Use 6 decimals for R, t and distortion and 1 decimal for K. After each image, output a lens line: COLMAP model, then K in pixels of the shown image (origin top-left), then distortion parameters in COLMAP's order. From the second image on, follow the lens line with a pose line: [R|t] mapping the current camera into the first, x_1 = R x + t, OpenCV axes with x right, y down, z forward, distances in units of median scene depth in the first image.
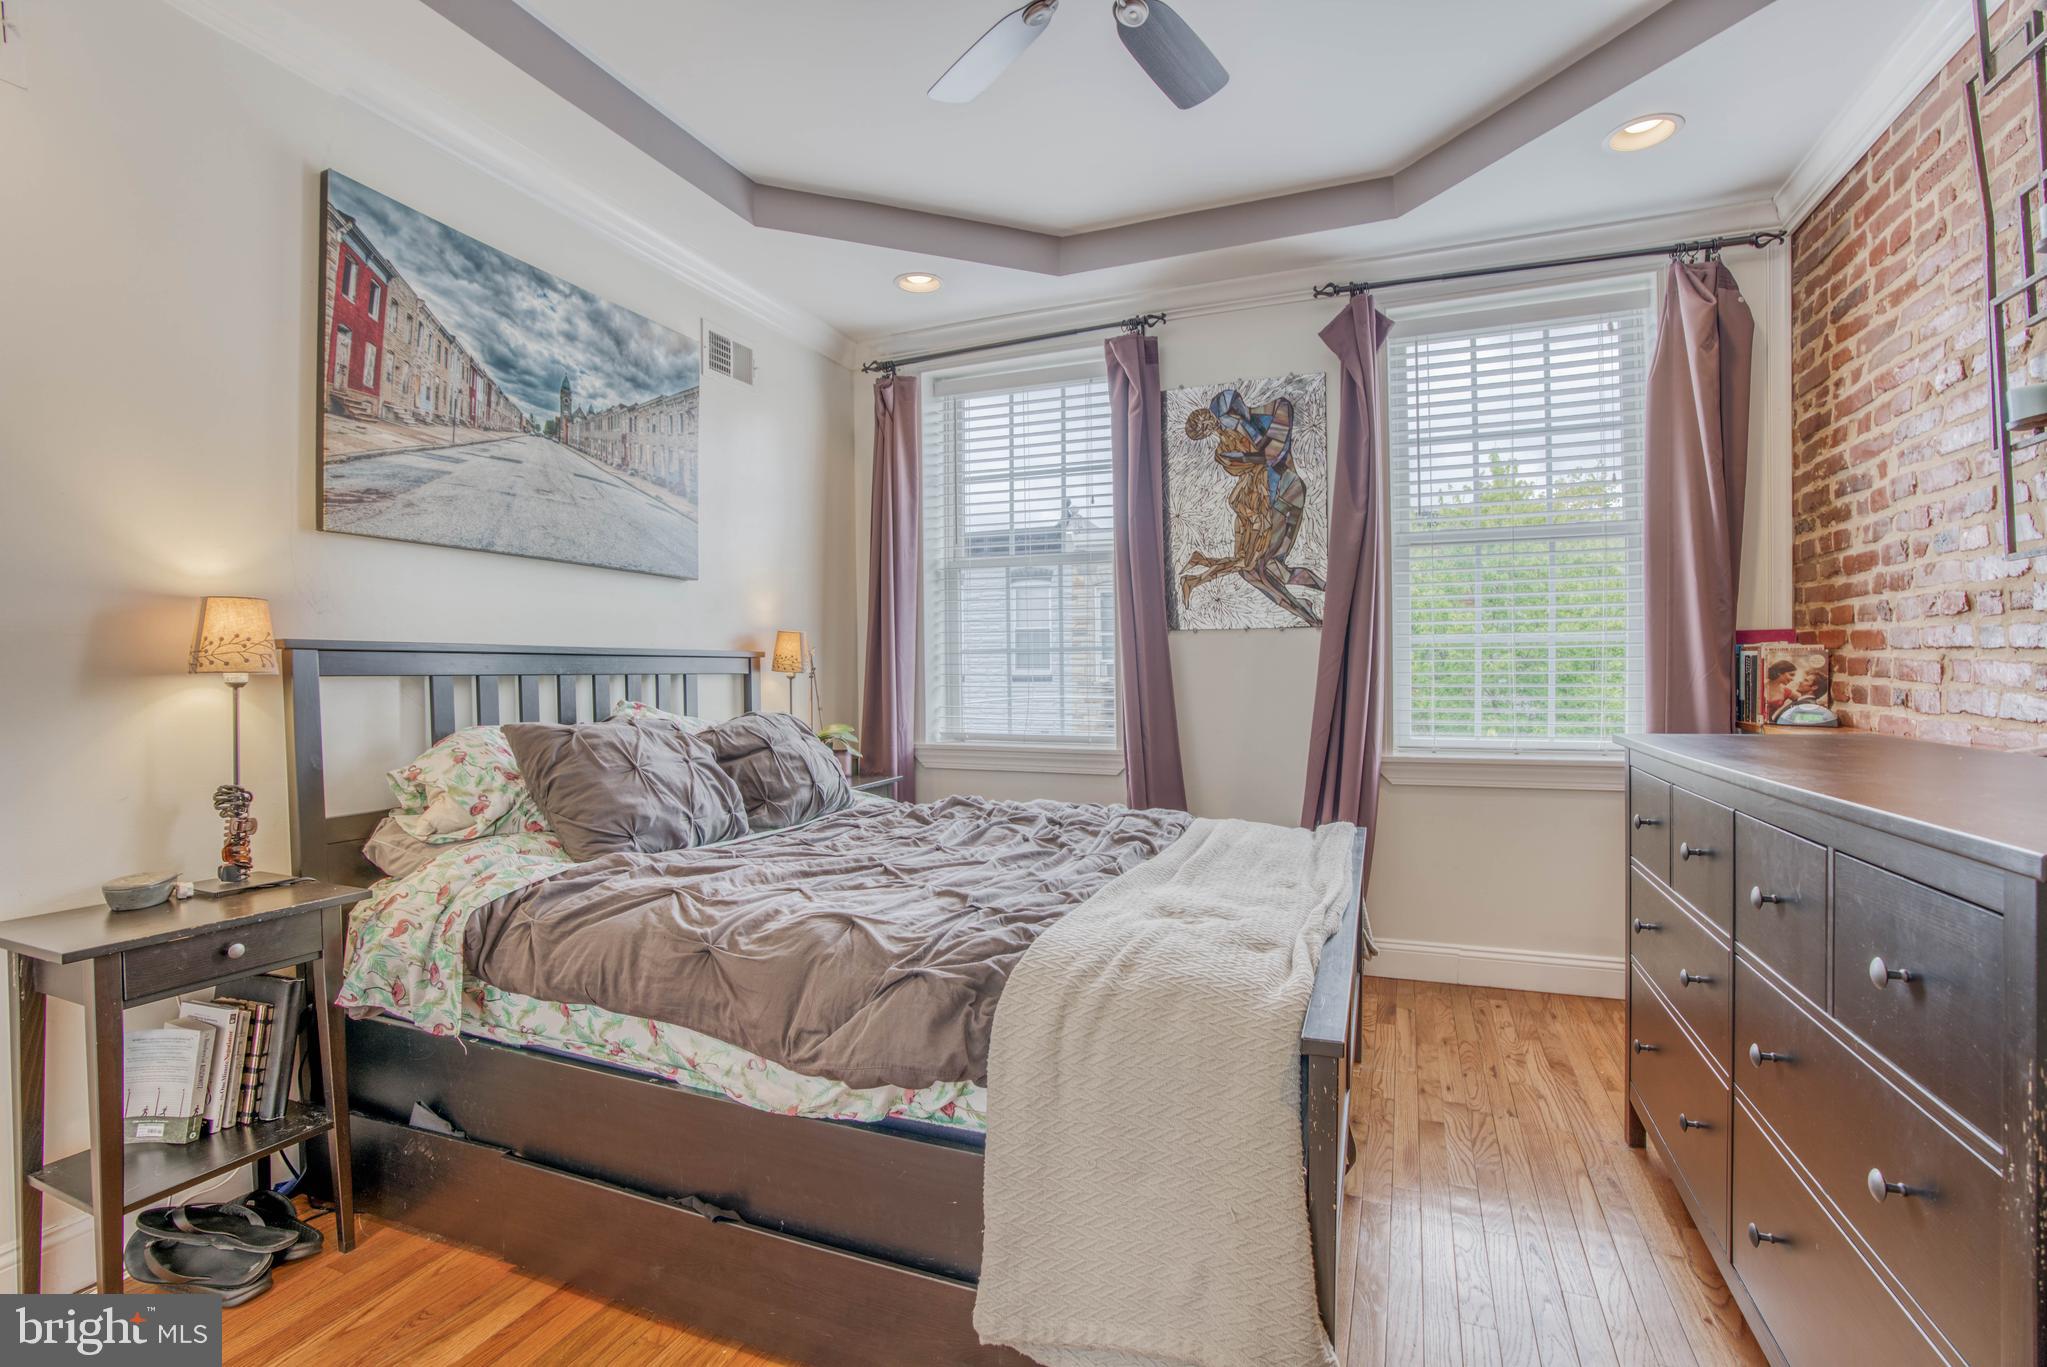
lens RADIAL K [[938.0, 0, 1025.7], [0, 938.0, 673.6], [0, 0, 1]] dist [-0.056296, 0.019574]
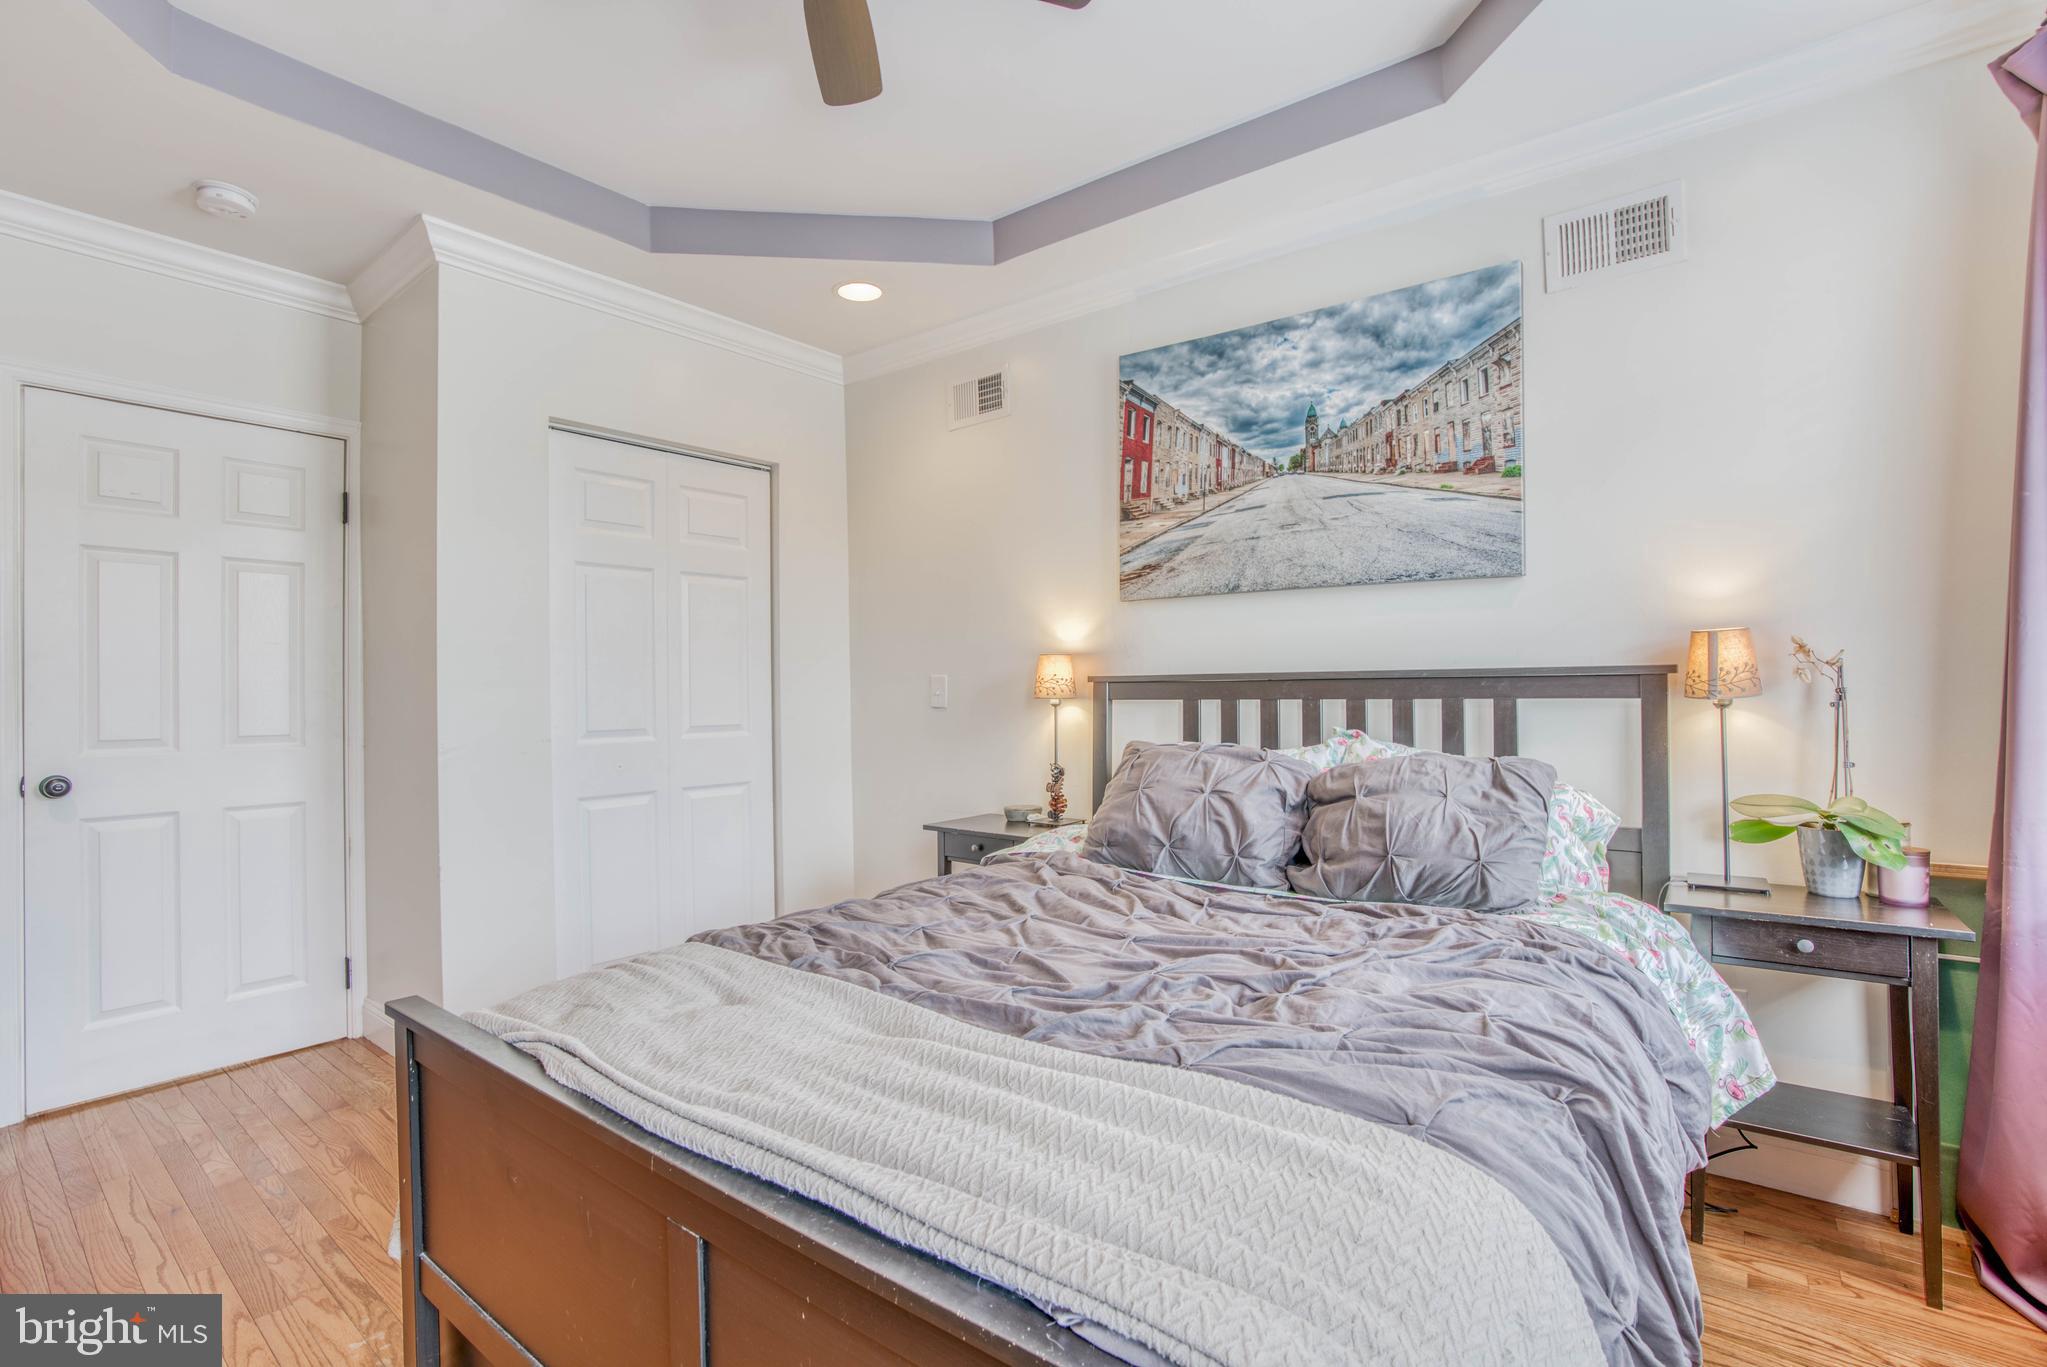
lens RADIAL K [[938.0, 0, 1027.2], [0, 938.0, 686.5], [0, 0, 1]] dist [-0.056296, 0.019574]
pose [[-0.266276, 0.000392, -0.963897, 0.615908], [0.005694, 0.999983, -0.001167, -0.015095], [0.963880, -0.005799, -0.266273, 1.051851]]
